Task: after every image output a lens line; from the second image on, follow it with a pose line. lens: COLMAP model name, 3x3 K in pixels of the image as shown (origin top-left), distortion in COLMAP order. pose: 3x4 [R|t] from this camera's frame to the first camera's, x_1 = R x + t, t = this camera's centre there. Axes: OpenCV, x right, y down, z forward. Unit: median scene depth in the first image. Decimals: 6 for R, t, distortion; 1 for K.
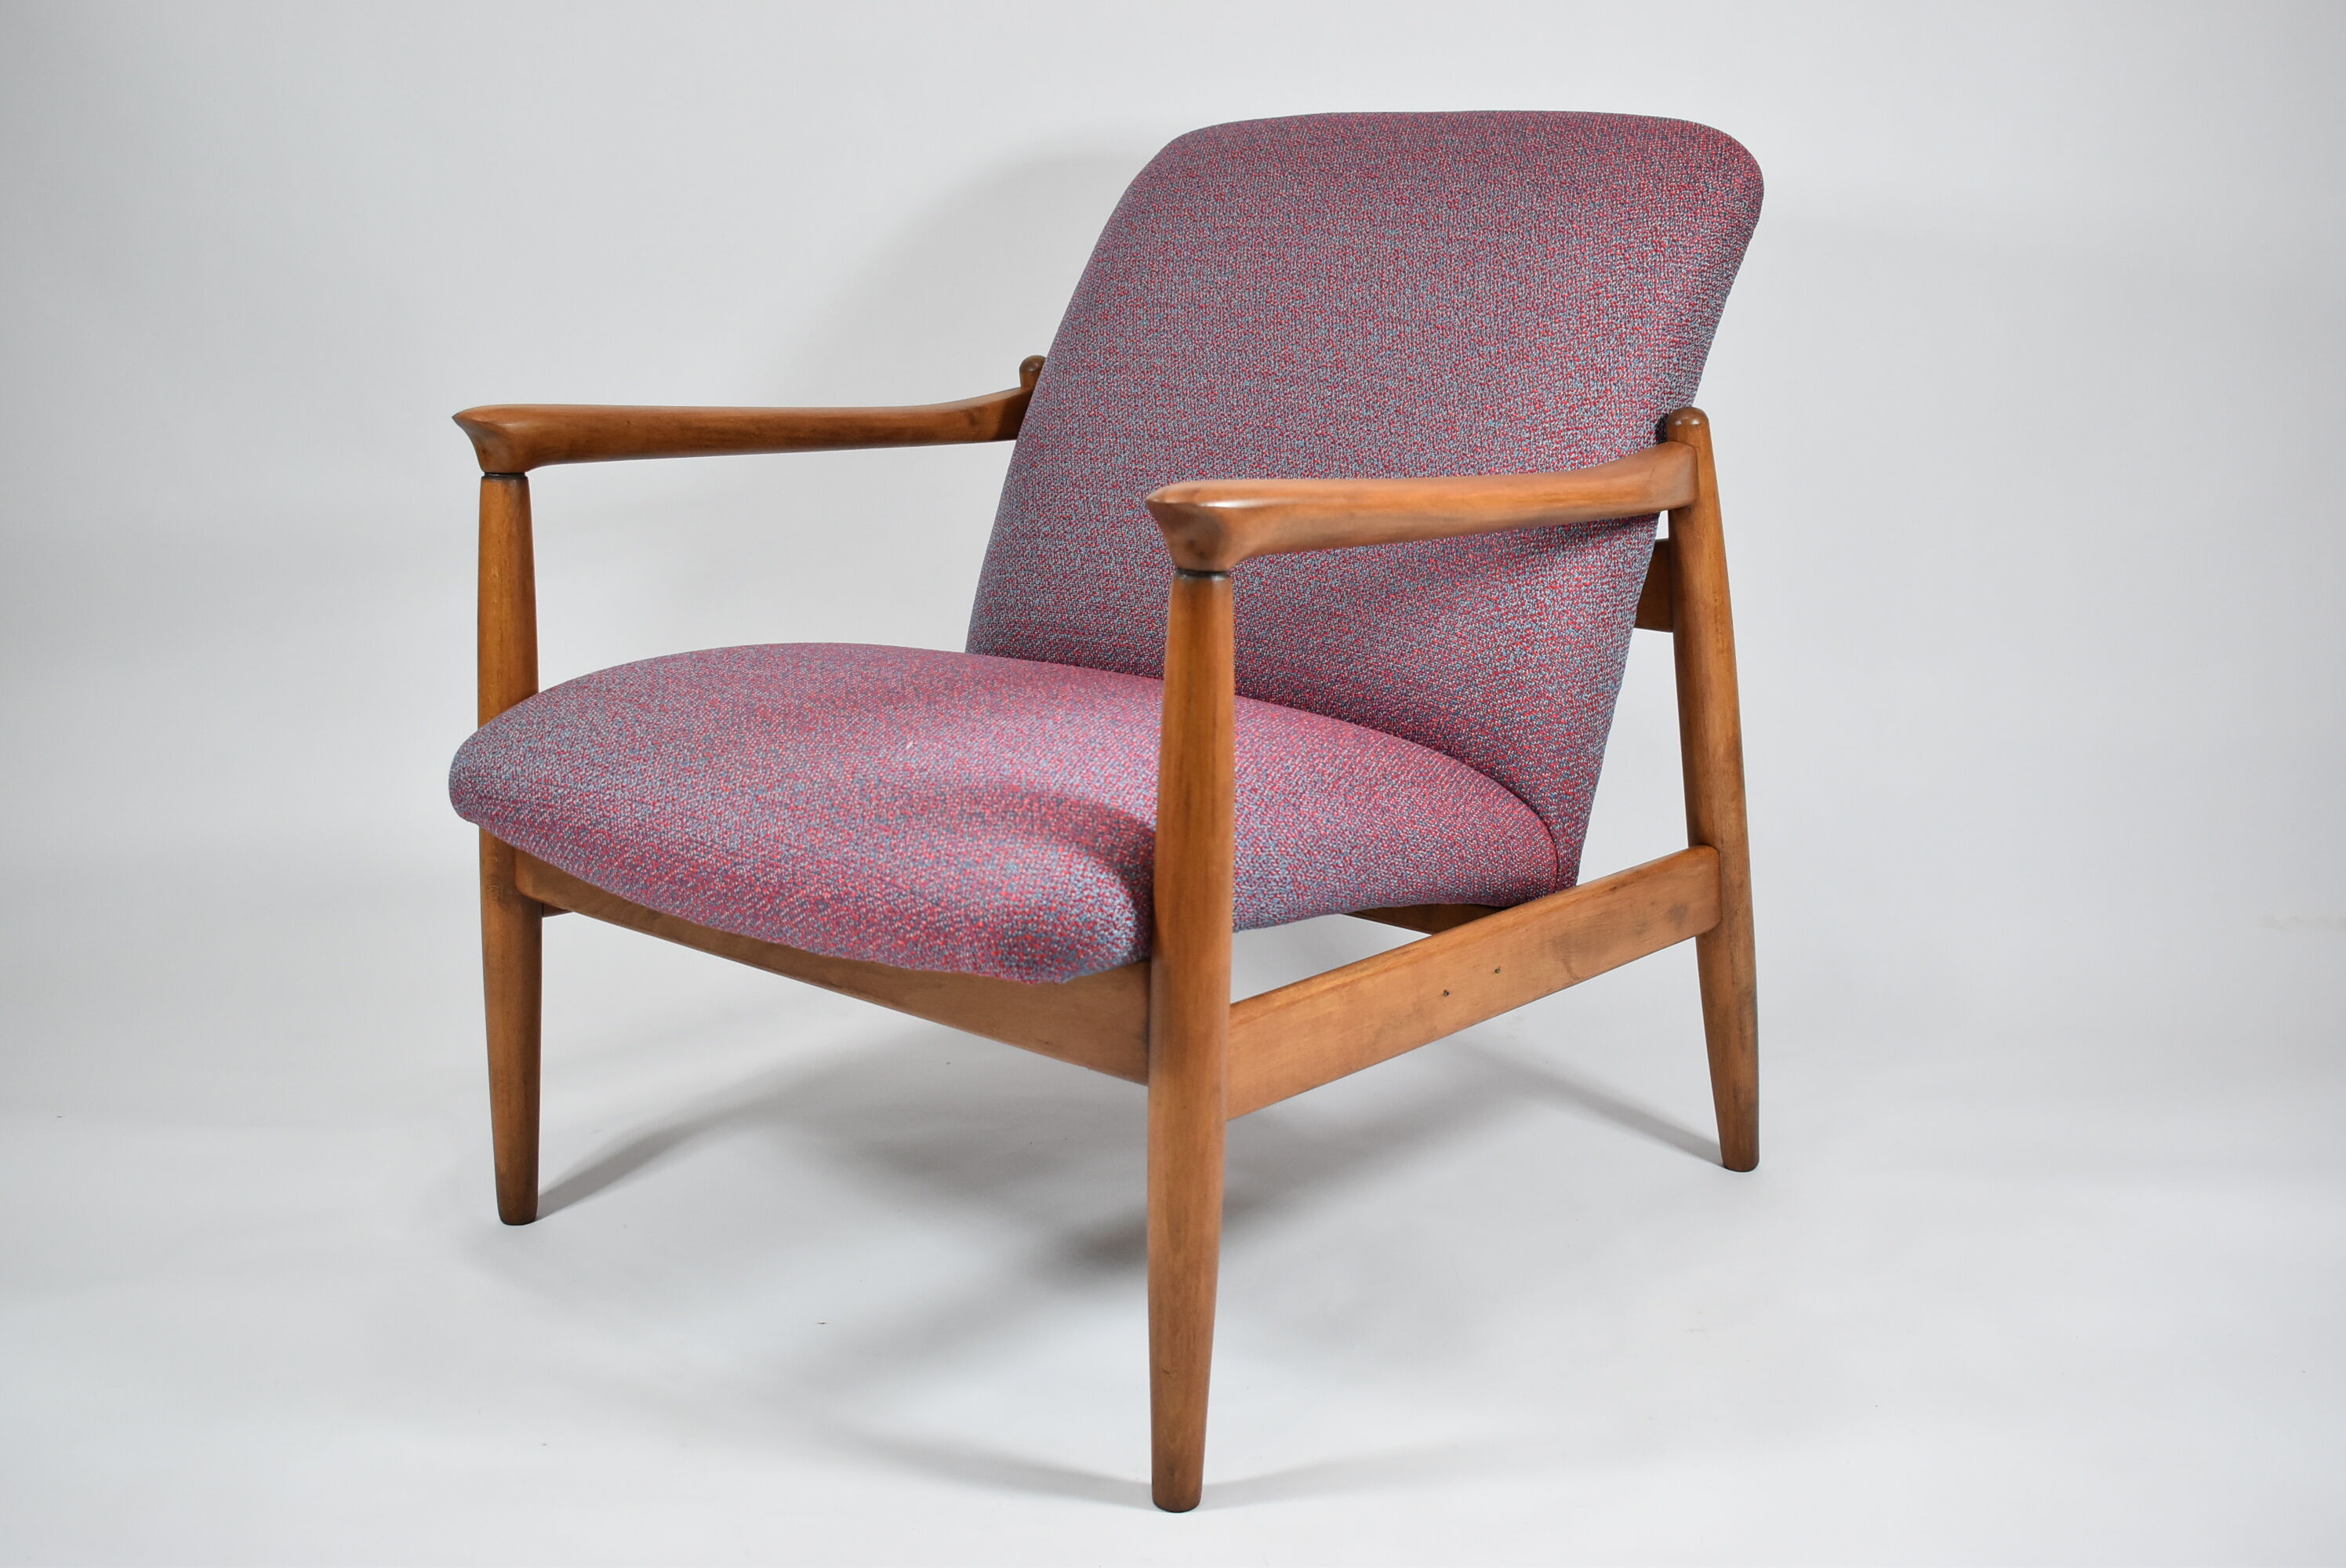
lens RADIAL K [[2718.3, 0, 1182.5], [0, 2718.3, 782.9], [0, 0, 1]] dist [0.003306, 0.000000]
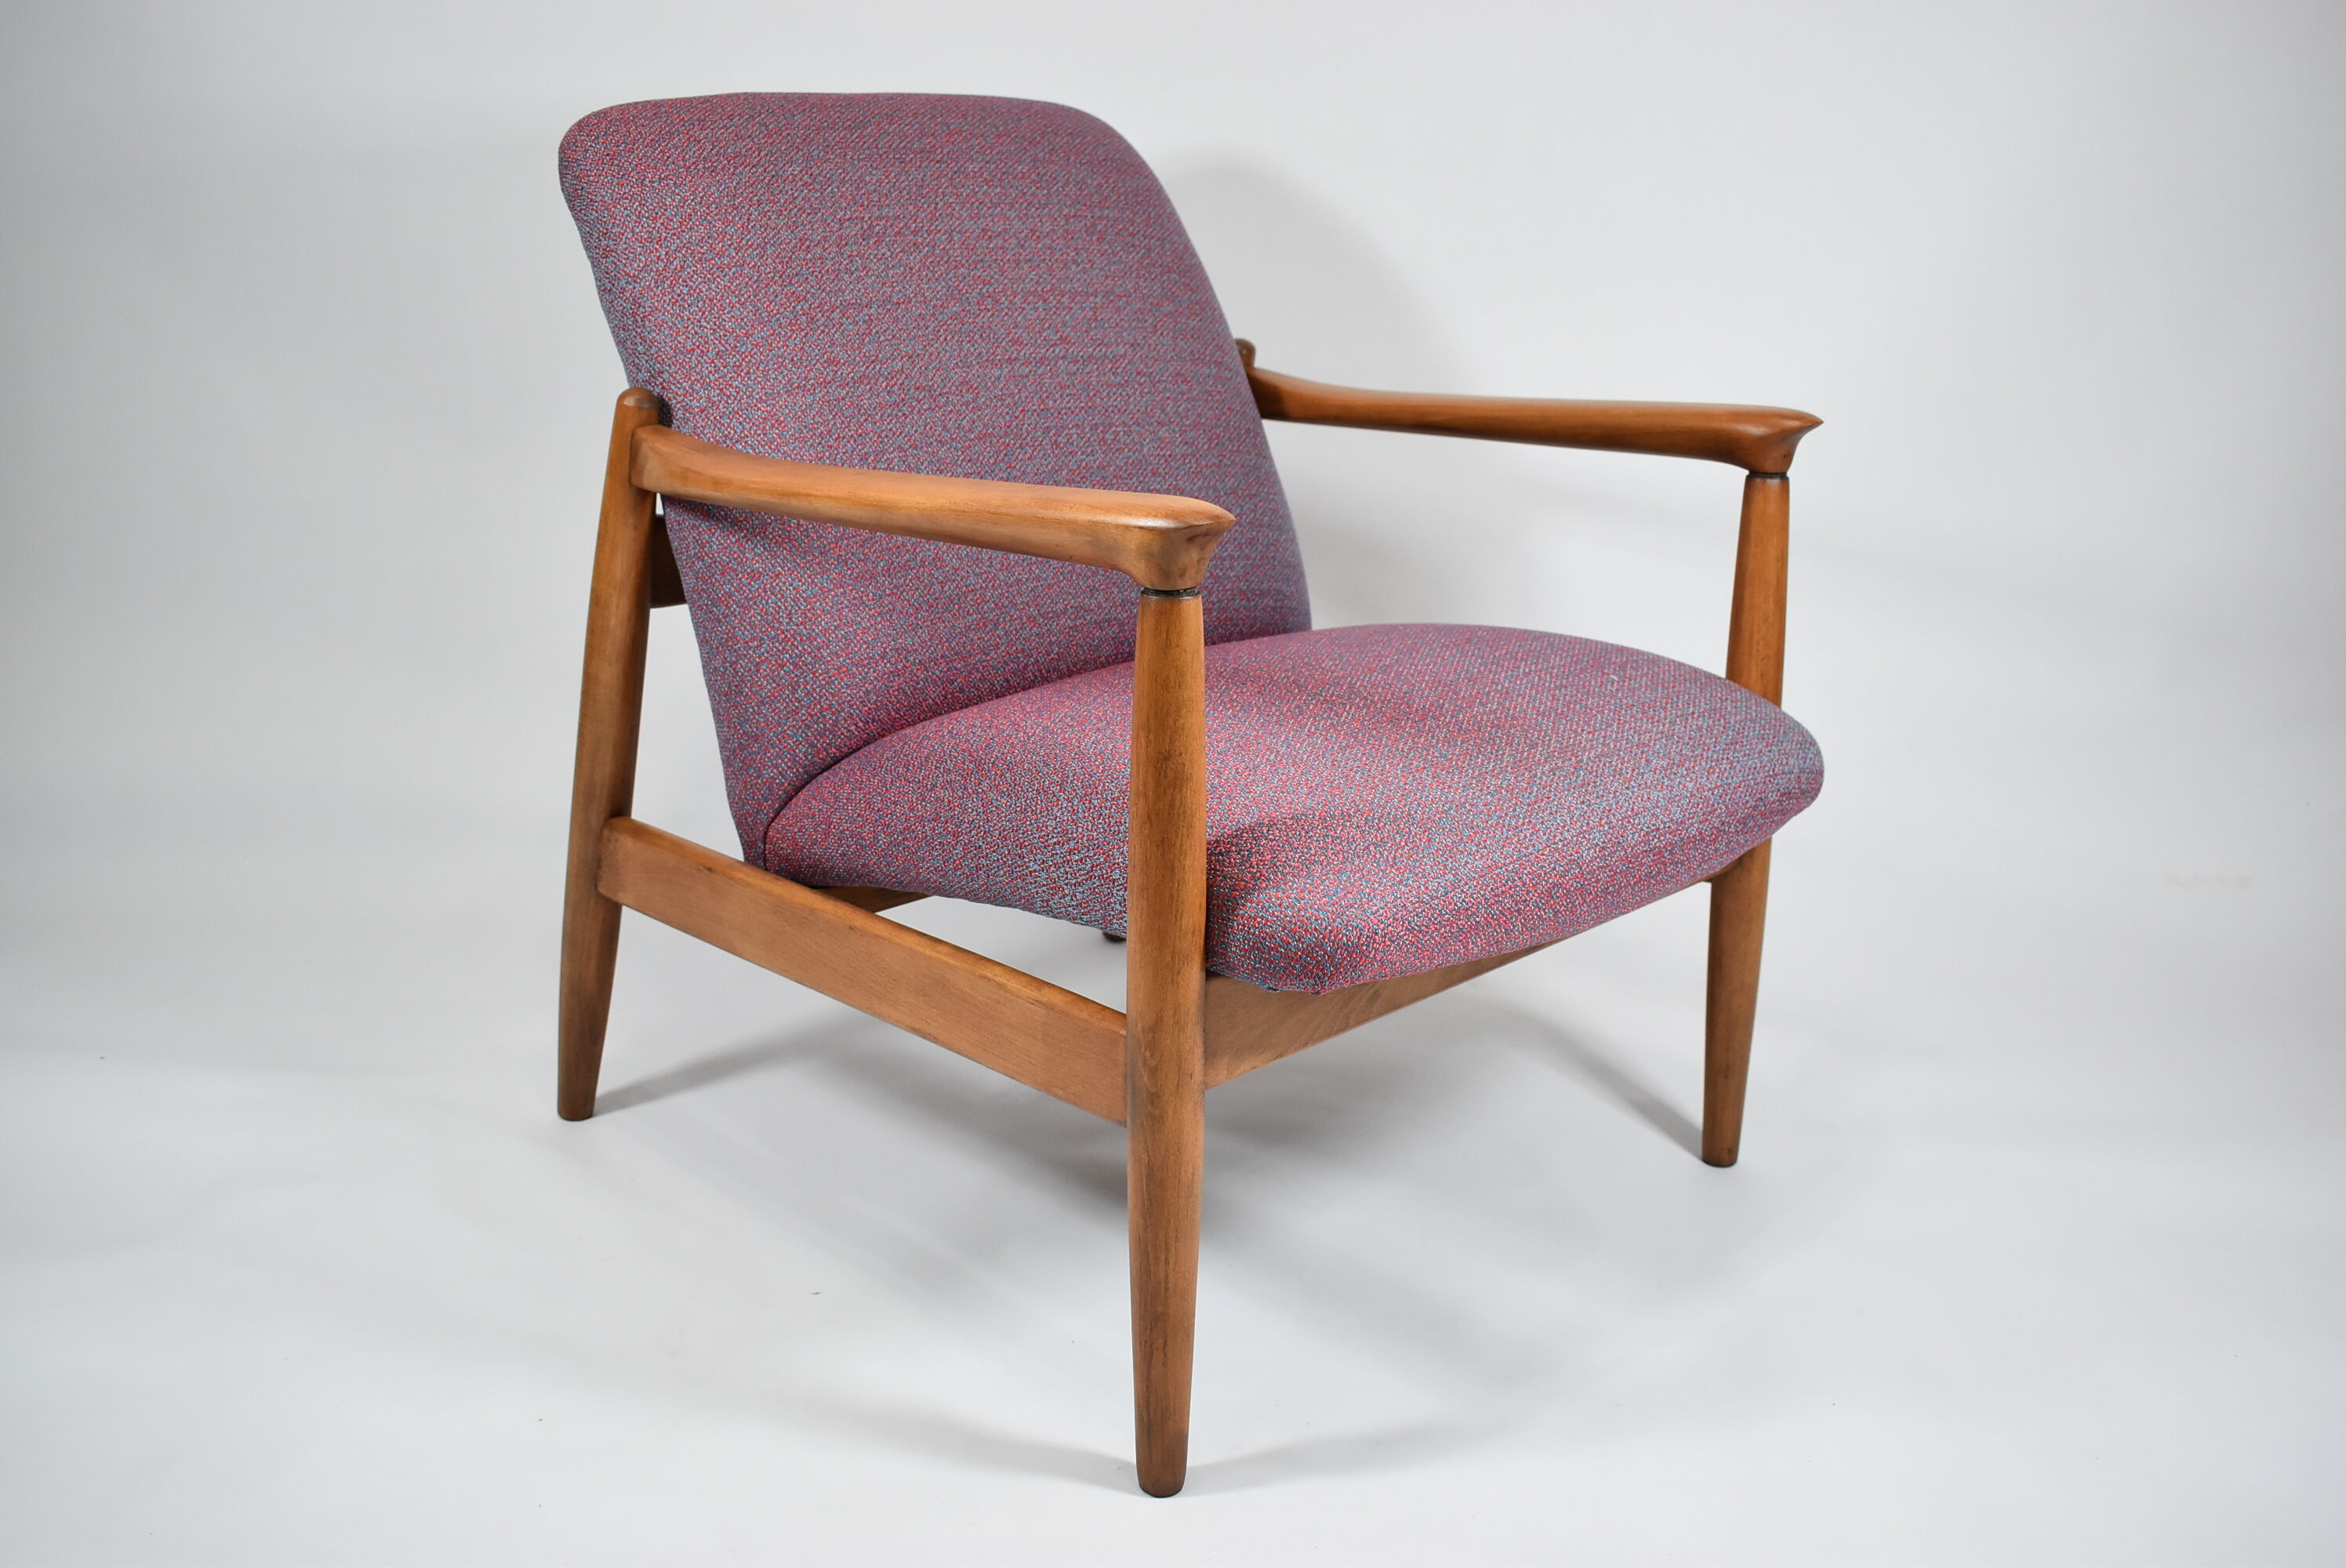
lens RADIAL K [[2384.5, 0, 1180.4], [0, 2384.5, 792.1], [0, 0, 1]] dist [-0.052494, 0.000000]
pose [[0.017157, -0.291525, 0.956409, -0.885195], [0.200435, 0.938136, 0.282360, -0.242675], [-0.979557, 0.186853, 0.074527, 0.921799]]
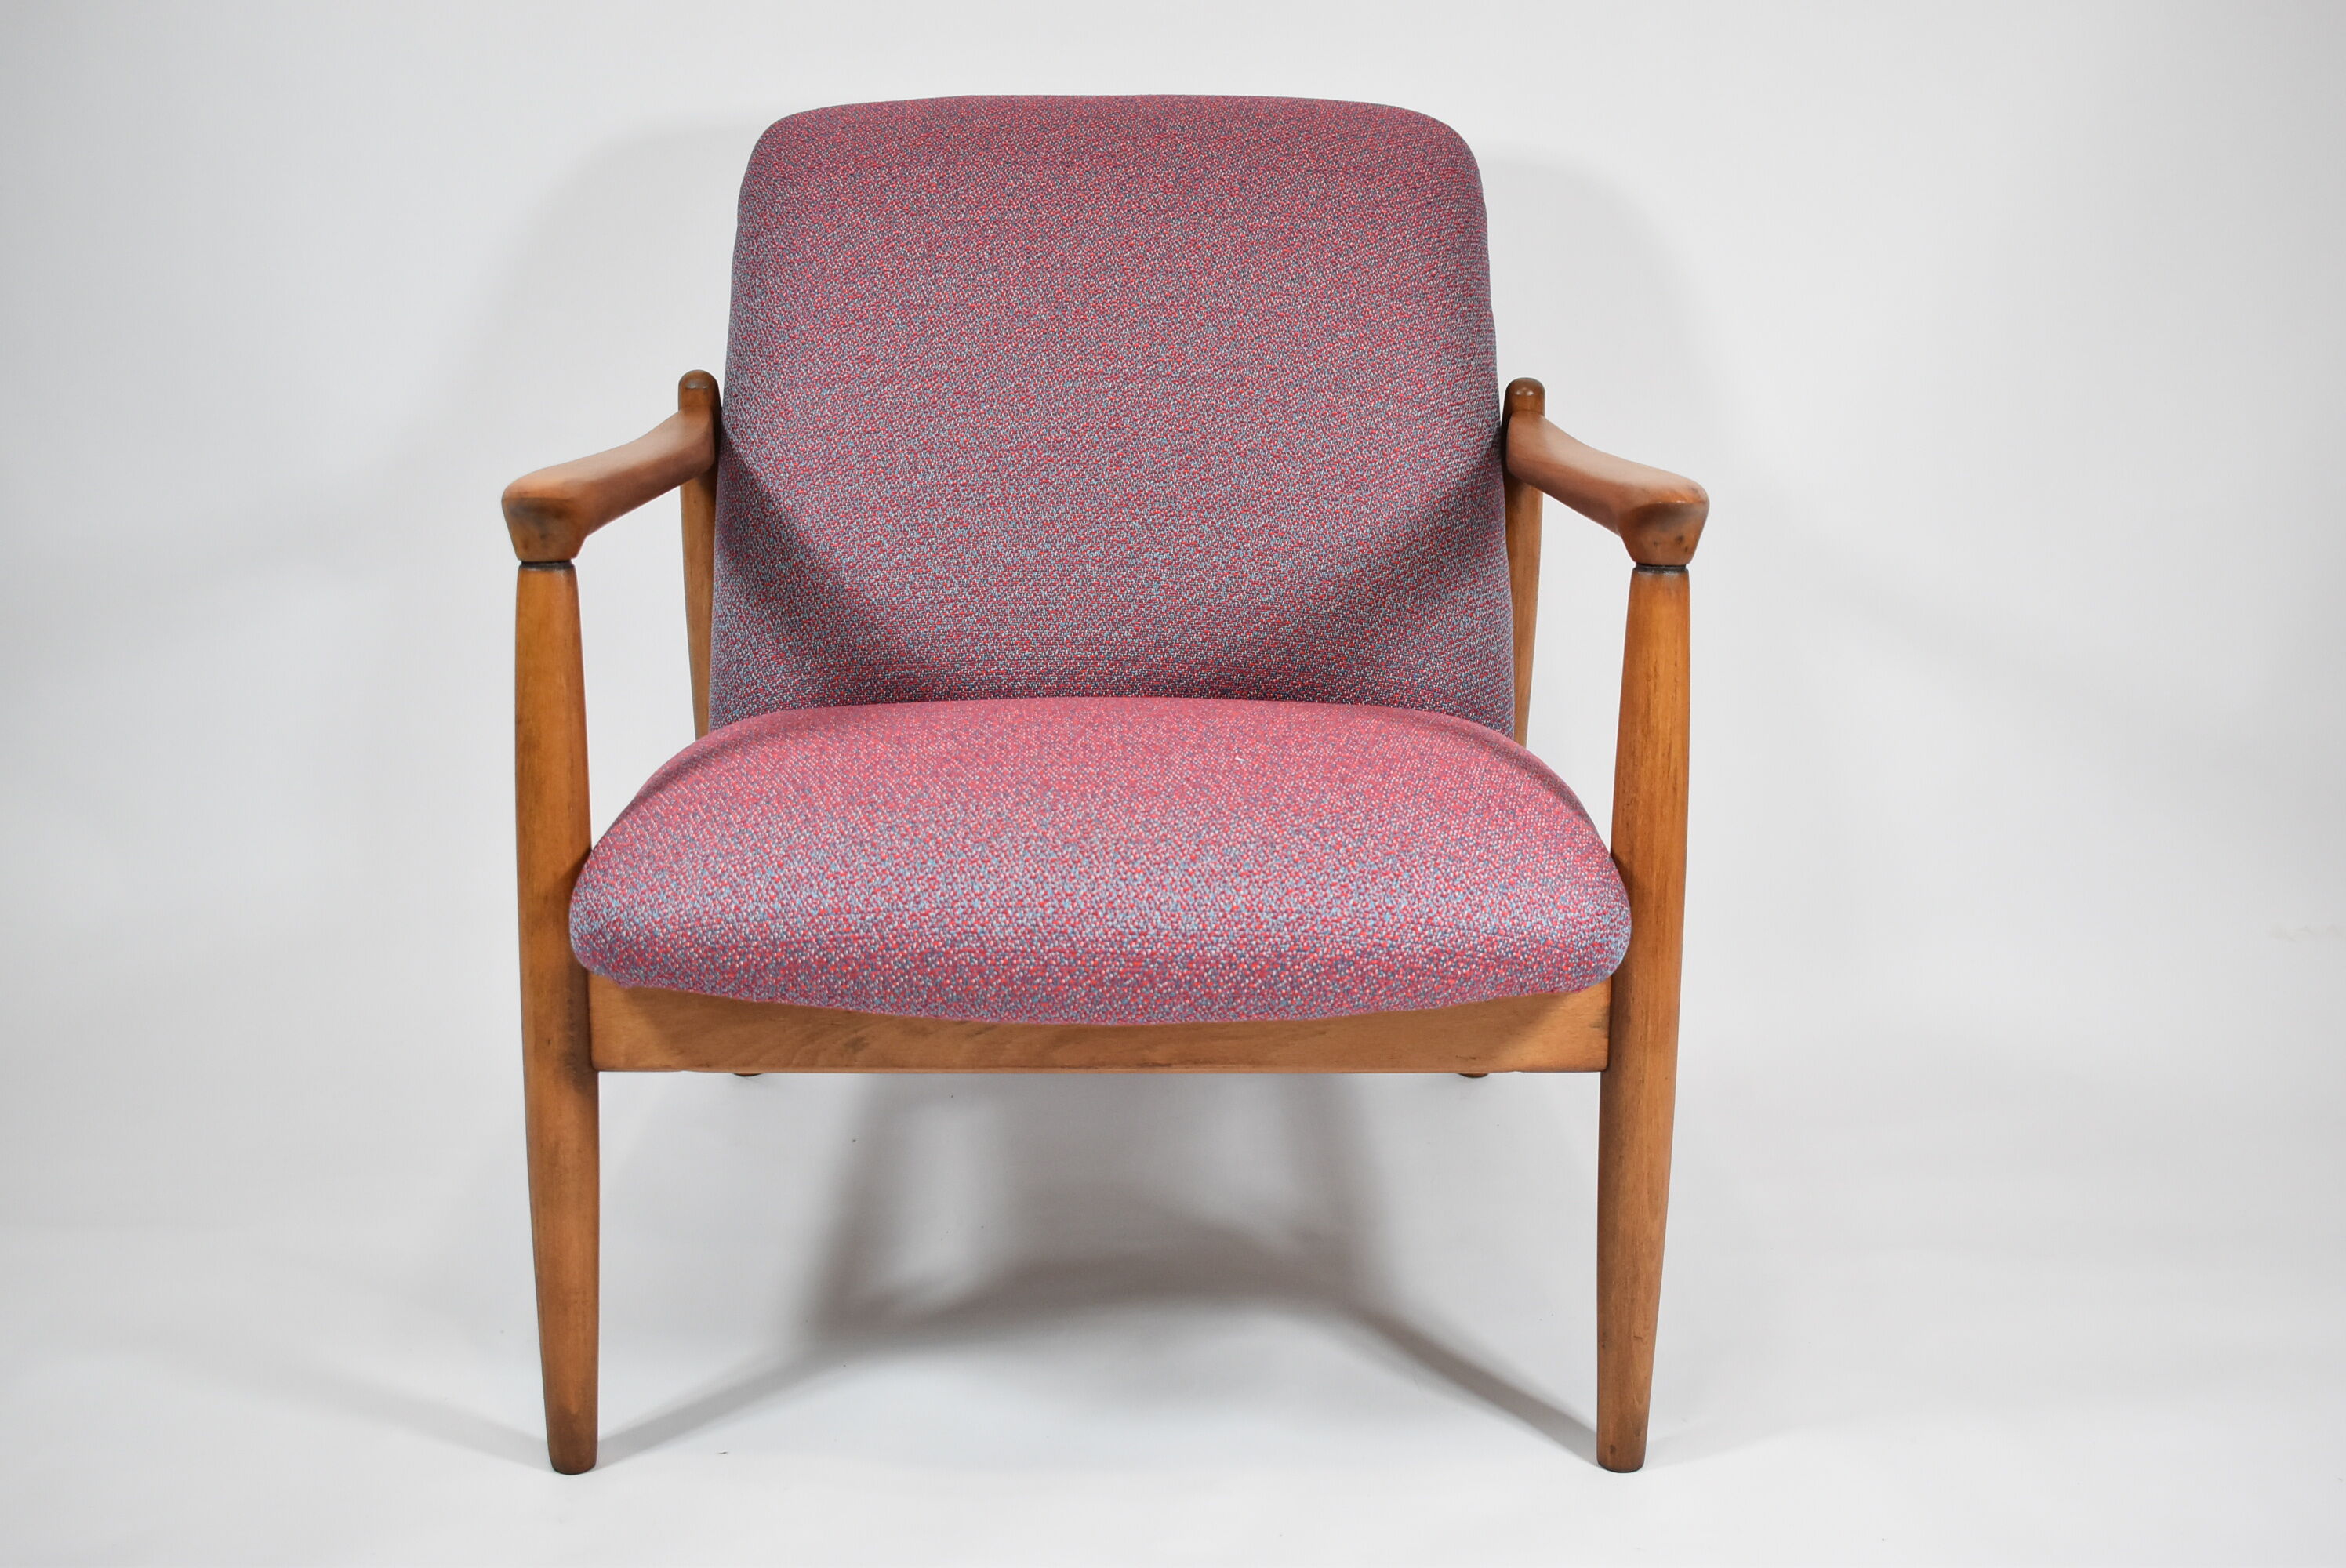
lens RADIAL K [[2946.9, 0, 1167.3], [0, 2946.9, 786.6], [0, 0, 1]] dist [-0.039619, 0.000000]
pose [[0.728017, -0.164793, 0.665458, -0.680542], [0.150248, 0.985434, 0.079658, -0.086191], [-0.668892, 0.041991, 0.742173, 0.215085]]
